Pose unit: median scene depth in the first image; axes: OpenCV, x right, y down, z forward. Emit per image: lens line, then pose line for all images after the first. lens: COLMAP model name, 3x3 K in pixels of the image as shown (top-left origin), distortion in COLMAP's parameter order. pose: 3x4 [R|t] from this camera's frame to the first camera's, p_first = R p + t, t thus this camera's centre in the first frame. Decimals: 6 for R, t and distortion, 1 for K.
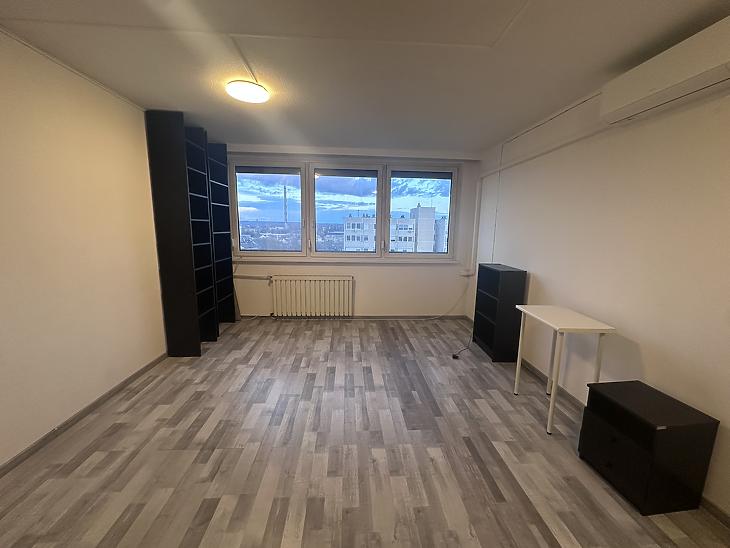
lens RADIAL K [[291.3, 0, 366.3], [0, 291.3, 271.7], [0, 0, 1]] dist [-0.001425, 0.000022]
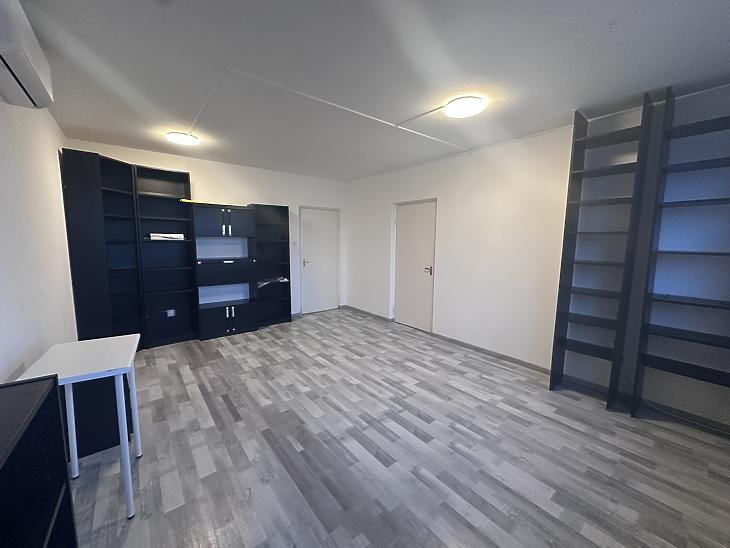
lens RADIAL K [[291.3, 0, 363.8], [0, 291.3, 274.9], [0, 0, 1]] dist [-0.001425, 0.000022]
pose [[-0.821626, 0.043888, -0.568335, 0.409964], [-0.111398, 0.965445, 0.235598, -0.205902], [0.559036, 0.256885, -0.788346, 1.466882]]
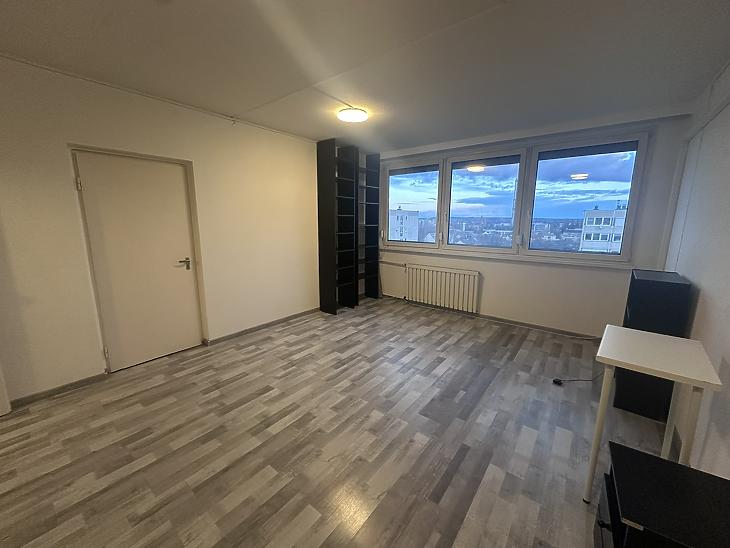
lens RADIAL K [[291.3, 0, 364.3], [0, 291.3, 272.9], [0, 0, 1]] dist [-0.001425, 0.000022]
pose [[0.741281, 0.107323, -0.662559, 0.479611], [-0.096717, 0.993911, 0.052787, 0.008460], [0.664190, 0.024951, 0.747147, 0.065195]]
